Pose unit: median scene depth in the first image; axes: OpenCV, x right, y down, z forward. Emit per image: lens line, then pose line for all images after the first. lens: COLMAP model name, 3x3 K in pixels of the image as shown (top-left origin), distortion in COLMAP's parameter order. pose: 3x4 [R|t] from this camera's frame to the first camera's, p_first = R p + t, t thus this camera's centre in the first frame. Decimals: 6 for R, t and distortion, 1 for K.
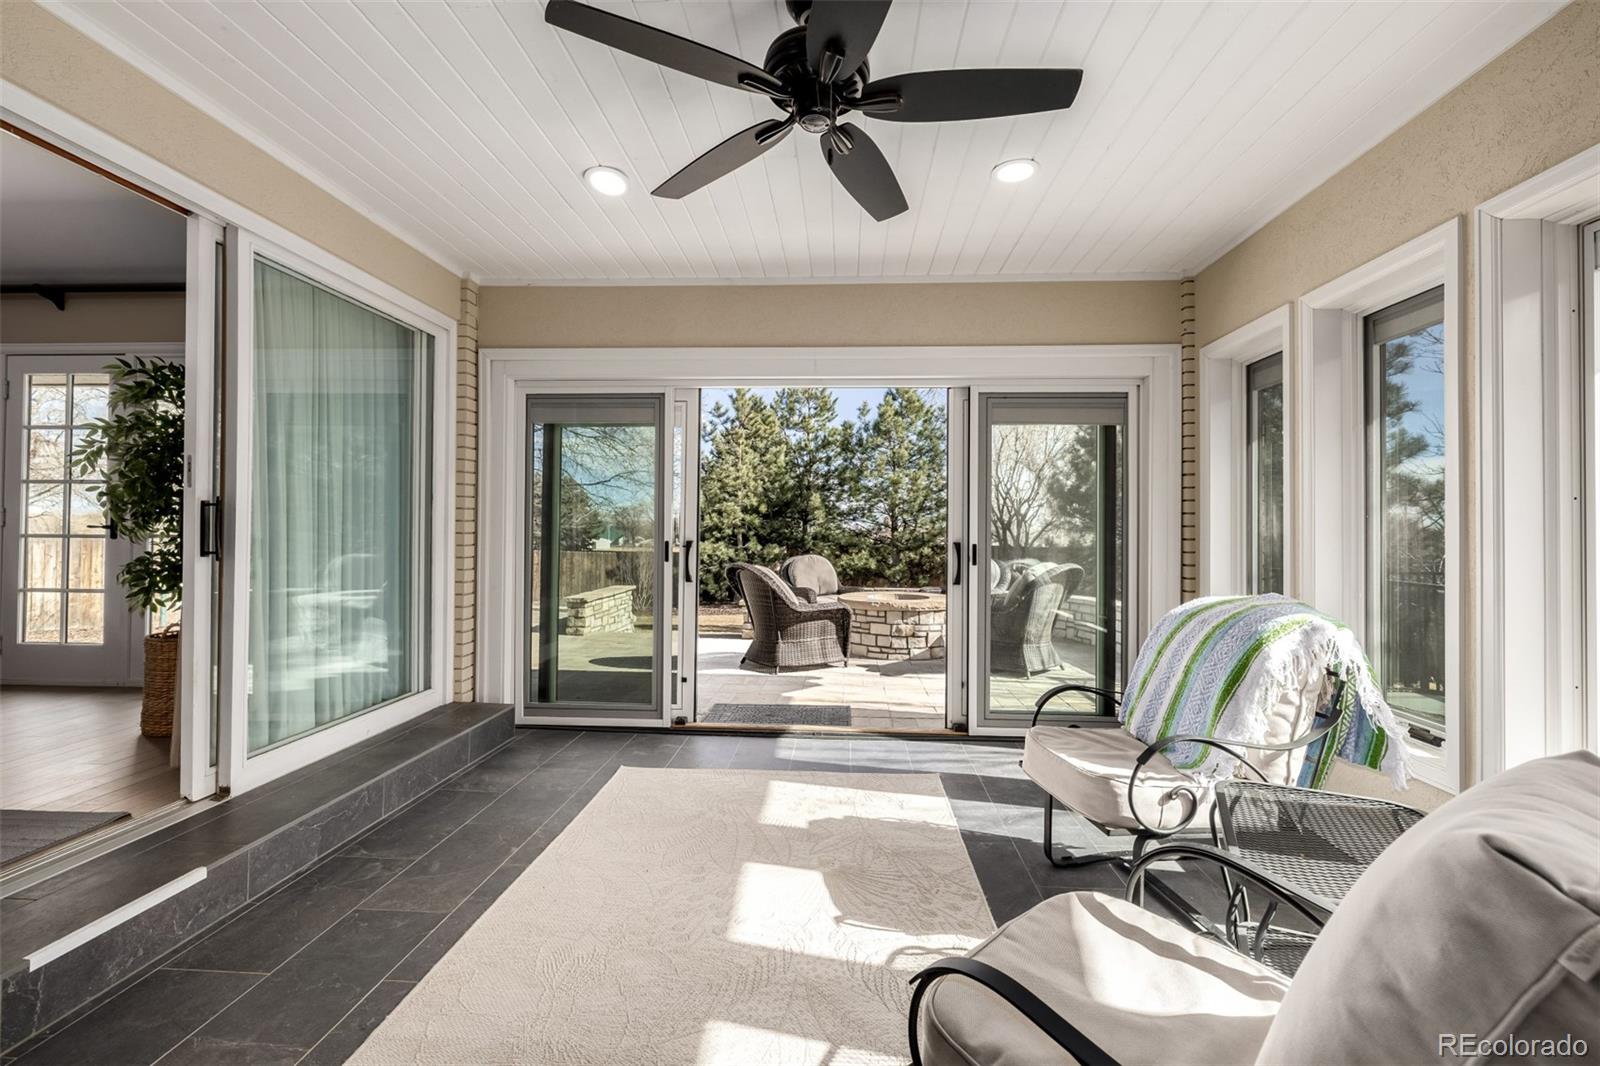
lens RADIAL K [[666.9, 0, 811.7], [0, 666.9, 527.8], [0, 0, 1]] dist [-0.002721, -0.000294]
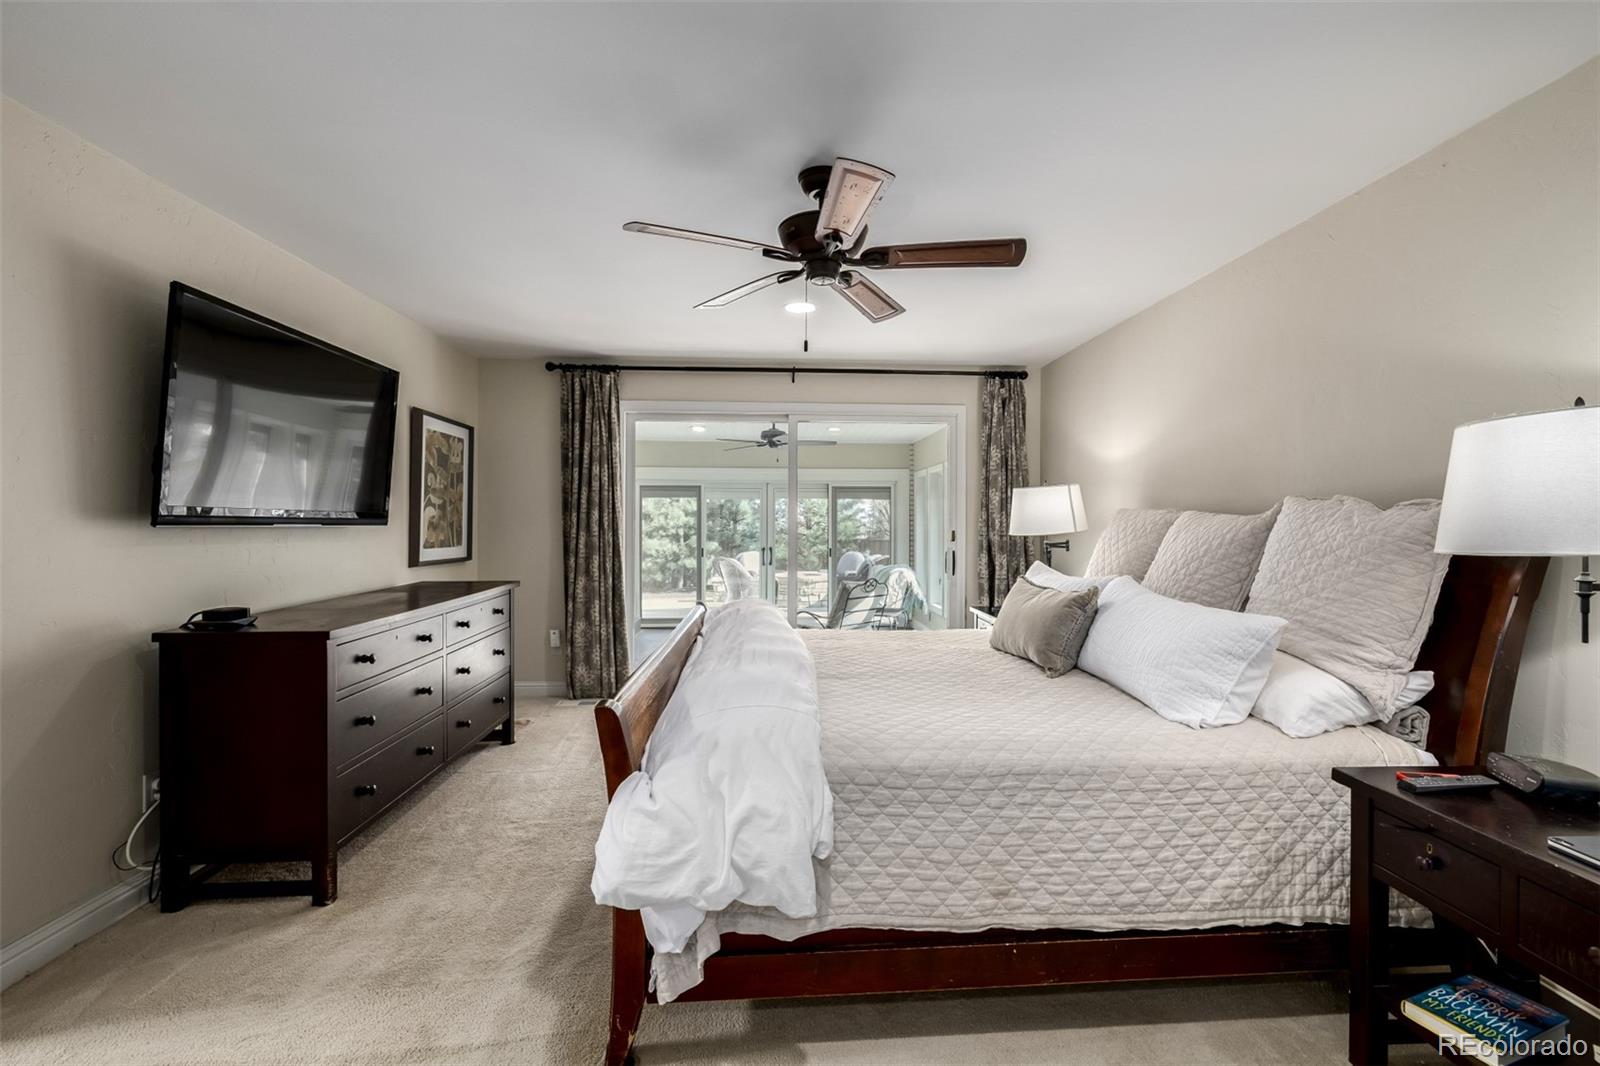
lens RADIAL K [[683.4, 0, 804.5], [0, 683.4, 529.3], [0, 0, 1]] dist [0.002567, -0.000007]
pose [[0.993897, -0.005673, 0.110167, -0.126812], [0.004046, 0.999880, 0.014987, -0.082950], [-0.110238, -0.014450, 0.993800, -1.481651]]
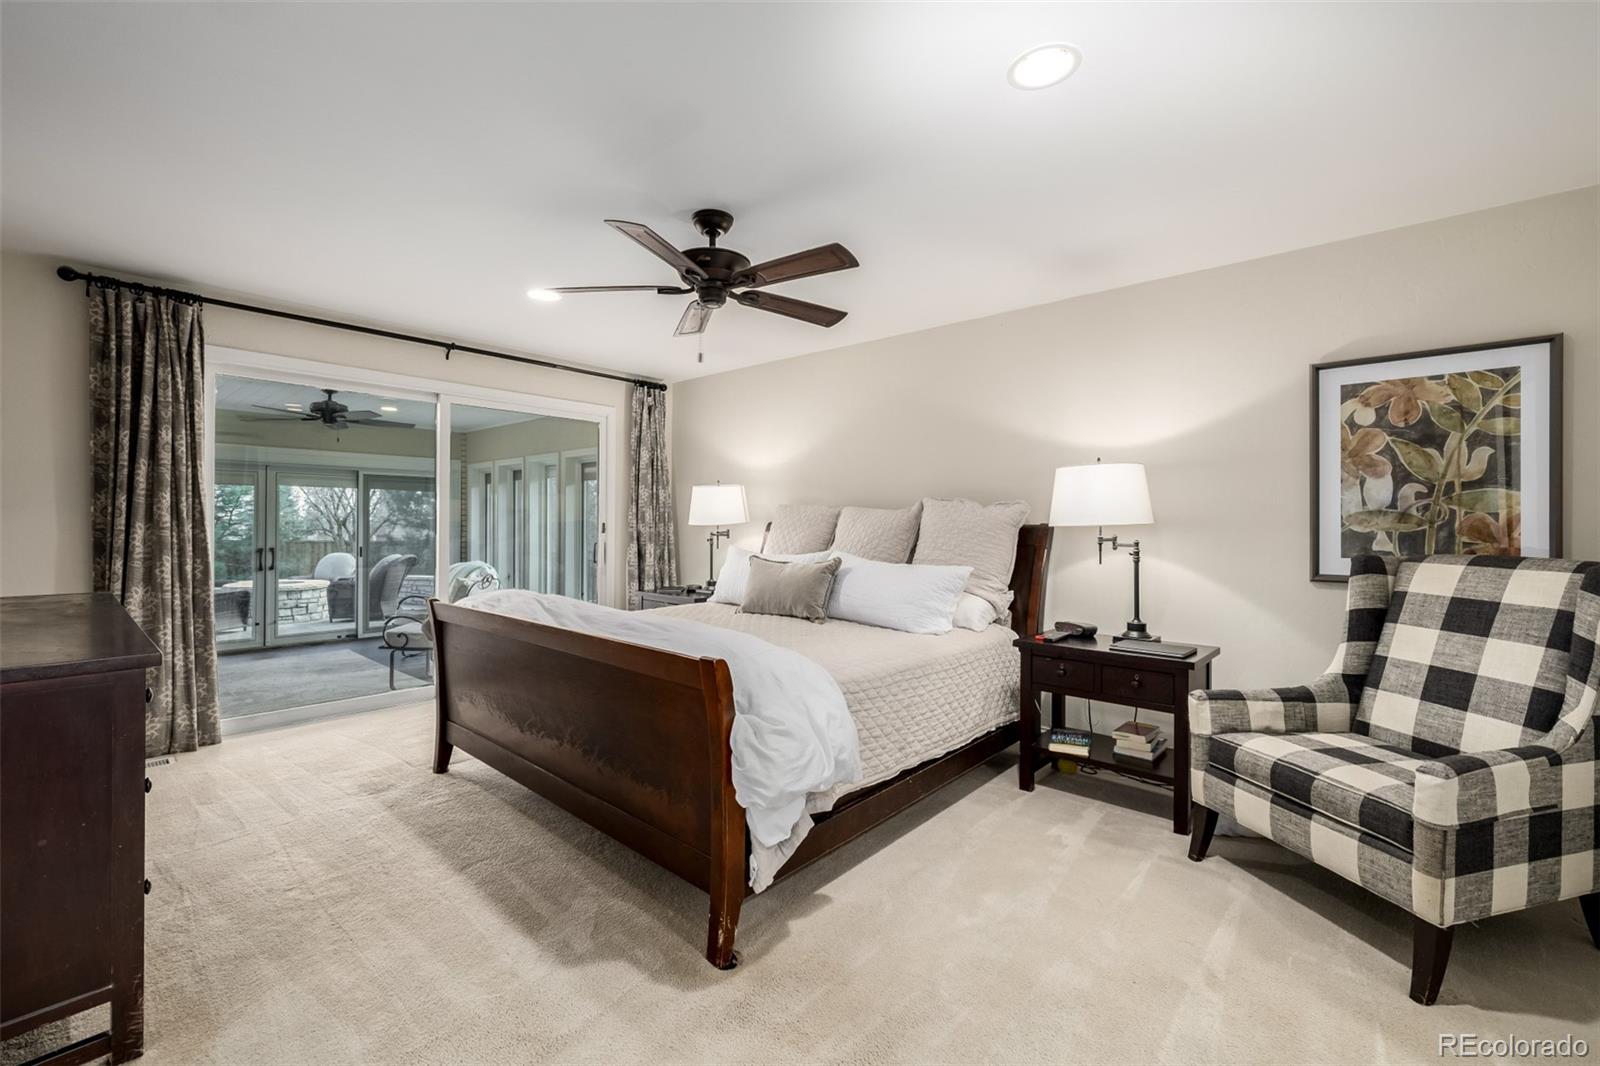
lens RADIAL K [[683.4, 0, 804.5], [0, 683.4, 529.3], [0, 0, 1]] dist [0.002567, -0.000007]
pose [[0.623133, -0.009067, 0.782063, -0.559272], [-0.005223, 0.999862, 0.015754, -0.070272], [-0.782098, -0.013902, 0.623000, -1.405857]]
